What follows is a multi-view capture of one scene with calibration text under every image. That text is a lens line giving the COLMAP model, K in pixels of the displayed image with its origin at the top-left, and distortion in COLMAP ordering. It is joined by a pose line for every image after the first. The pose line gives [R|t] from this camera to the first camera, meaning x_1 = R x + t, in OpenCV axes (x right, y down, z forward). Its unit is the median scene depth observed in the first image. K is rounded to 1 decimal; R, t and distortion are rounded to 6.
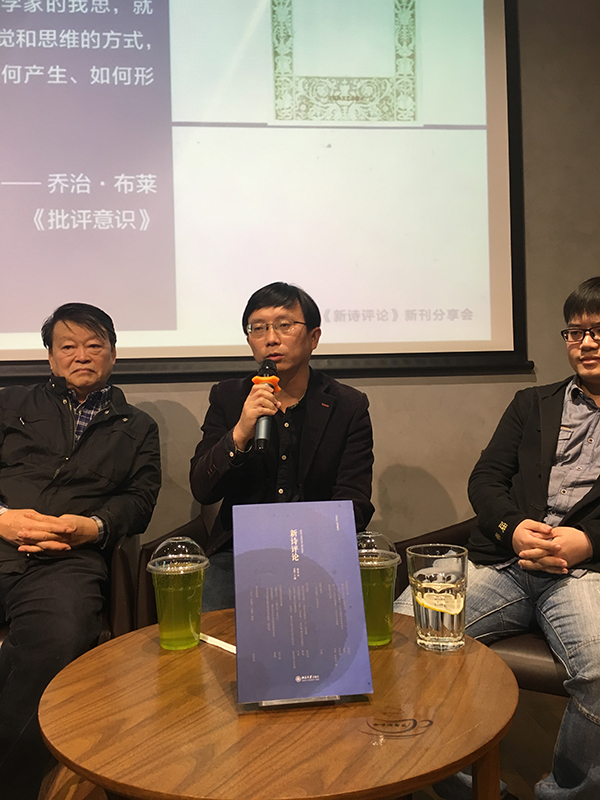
lens RADIAL K [[677.9, 0, 295.8], [0, 677.9, 392.7], [0, 0, 1]] dist [0.026998, -0.011780]
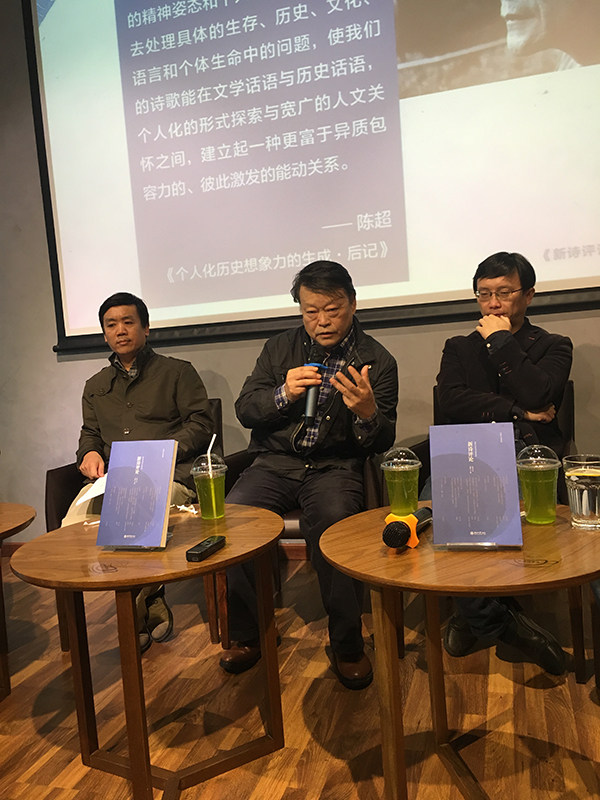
lens RADIAL K [[677.9, 0, 298.4], [0, 677.9, 400.6], [0, 0, 1]] dist [0.026998, -0.011780]
pose [[0.932723, -0.018179, -0.360134, 0.161853], [0.061786, 0.992015, 0.109945, -0.068965], [0.355260, -0.124800, 0.926399, -0.458770]]
